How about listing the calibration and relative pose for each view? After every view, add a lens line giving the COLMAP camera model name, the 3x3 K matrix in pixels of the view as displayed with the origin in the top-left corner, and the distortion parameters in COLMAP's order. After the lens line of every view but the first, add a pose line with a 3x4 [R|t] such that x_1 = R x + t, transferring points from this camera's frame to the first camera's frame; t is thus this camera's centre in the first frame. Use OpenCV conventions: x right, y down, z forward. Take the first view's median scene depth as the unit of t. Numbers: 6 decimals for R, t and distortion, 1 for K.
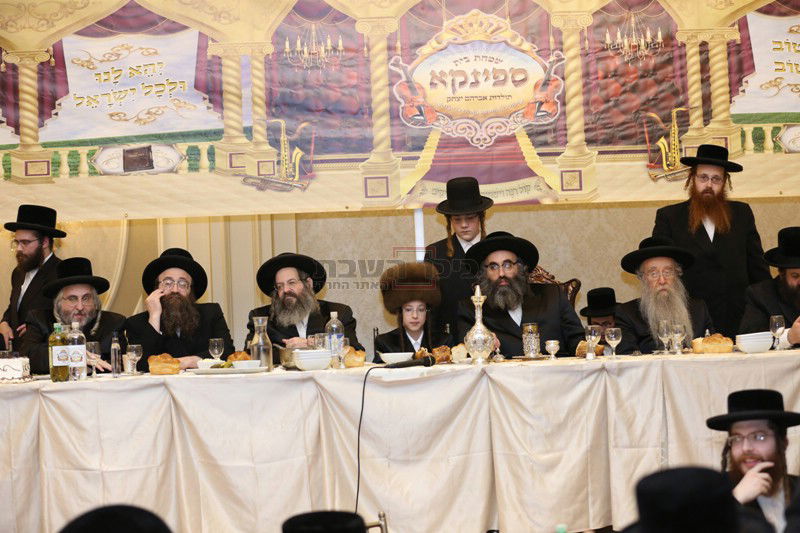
lens RADIAL K [[1779.7, 0, 402.1], [0, 1779.7, 263.7], [0, 0, 1]] dist [-0.243285, 0.000000]
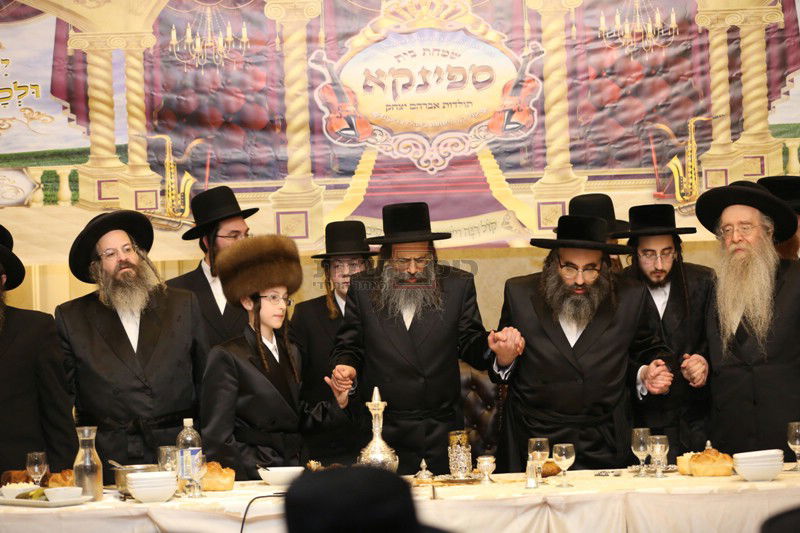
lens RADIAL K [[2169.9, 0, 414.1], [0, 2169.9, 303.0], [0, 0, 1]] dist [-0.067984, 0.000000]
pose [[0.999208, 0.001112, -0.039768, 0.073849], [0.000376, 0.999301, 0.037383, -0.044206], [0.039782, -0.037368, 0.998509, 0.080678]]
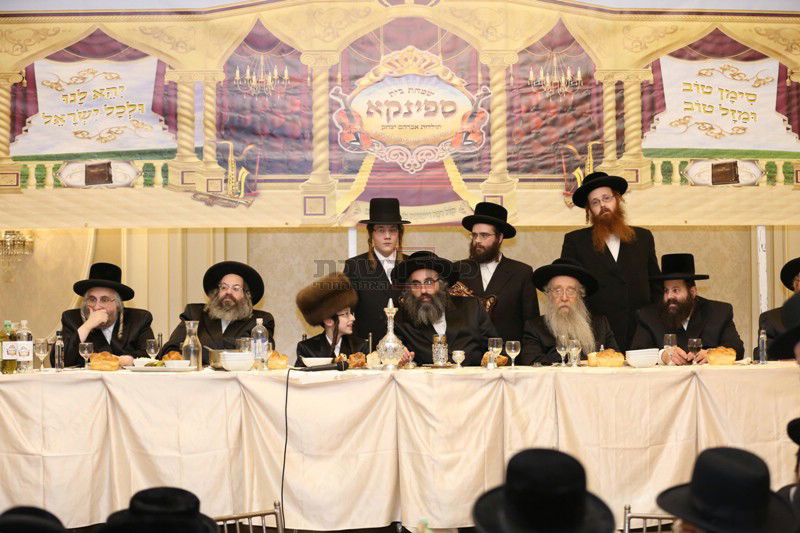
lens RADIAL K [[1644.6, 0, 402.6], [0, 1644.6, 267.0], [0, 0, 1]] dist [-0.287868, 0.000000]
pose [[0.999523, 0.029936, 0.007561, 0.033021], [-0.029889, 0.999534, -0.006180, -0.000776], [-0.007743, 0.005951, 0.999952, -0.009422]]
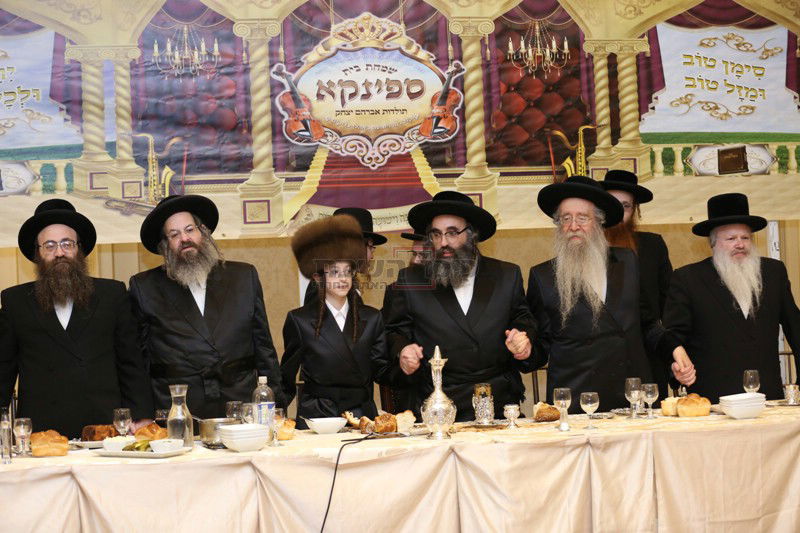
lens RADIAL K [[1644.6, 0, 409.0], [0, 1644.6, 266.3], [0, 0, 1]] dist [-0.287868, 0.000000]
pose [[0.982267, -0.001416, 0.187482, -0.092634], [-0.002624, 0.999770, 0.021297, -0.033354], [-0.187469, -0.021411, 0.982037, 0.184601]]
